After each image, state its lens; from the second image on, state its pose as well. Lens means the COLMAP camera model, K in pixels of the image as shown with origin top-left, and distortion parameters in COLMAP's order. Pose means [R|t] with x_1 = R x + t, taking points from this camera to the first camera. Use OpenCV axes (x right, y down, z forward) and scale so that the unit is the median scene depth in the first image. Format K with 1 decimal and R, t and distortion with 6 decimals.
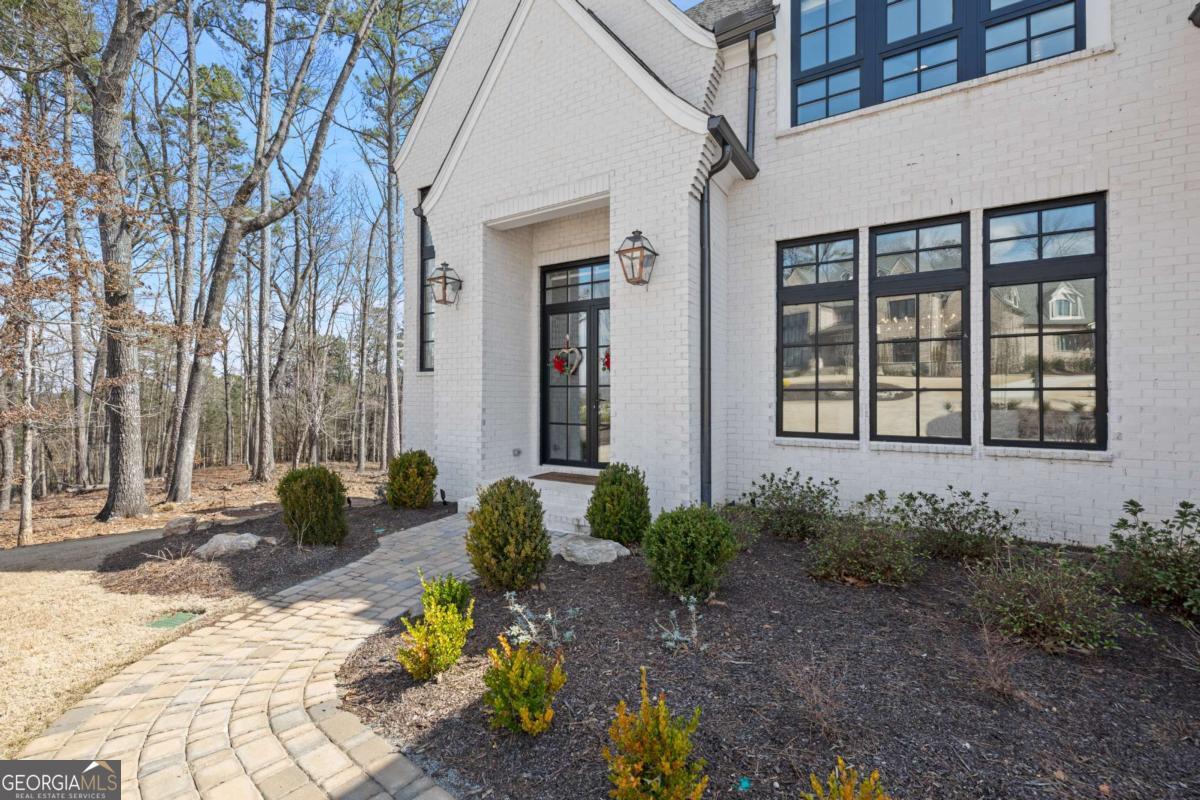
lens RADIAL K [[514.0, 0, 590.9], [0, 514.0, 386.2], [0, 0, 1]] dist [0.001643, 0.000085]
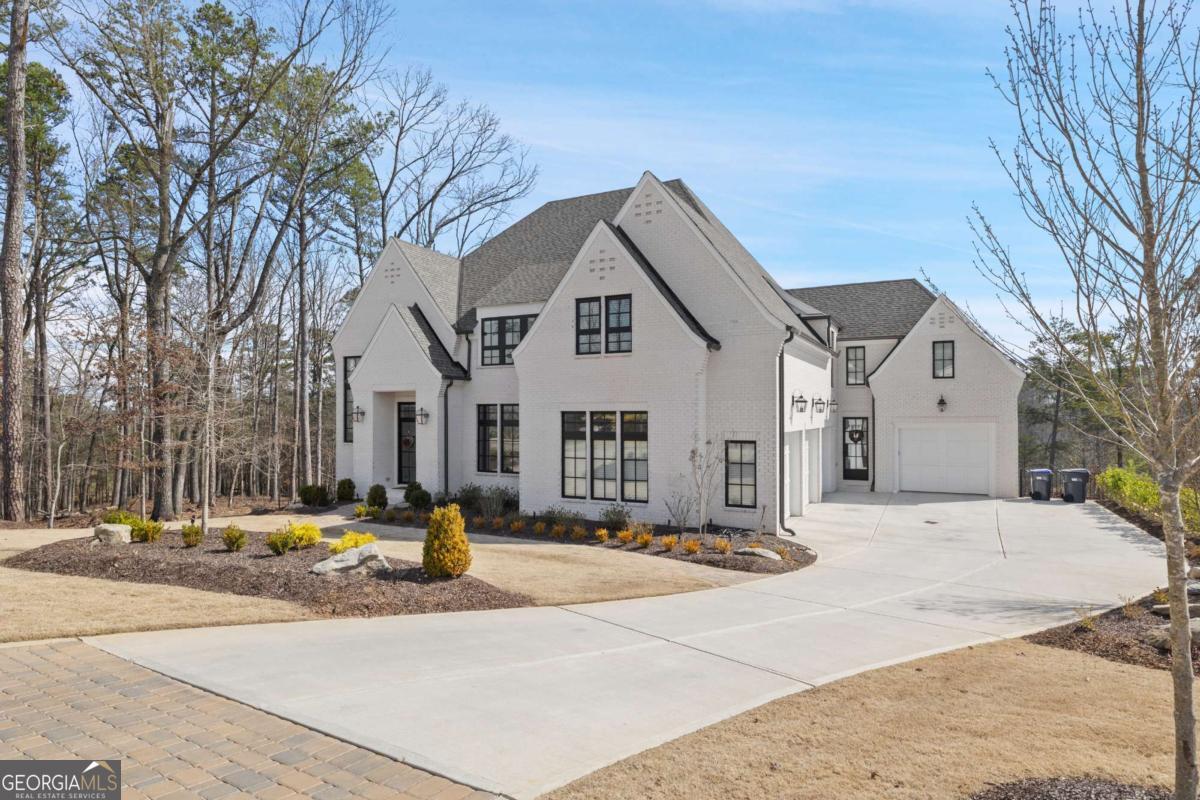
lens RADIAL K [[668.4, 0, 600.0], [0, 668.4, 400.0], [0, 0, 1]] dist [0.001257, 0.000234]
pose [[0.995457, -0.005891, 0.095031, 0.718140], [0.006078, 0.999980, -0.001687, -0.304029], [-0.095019, 0.002257, 0.995473, -2.899910]]
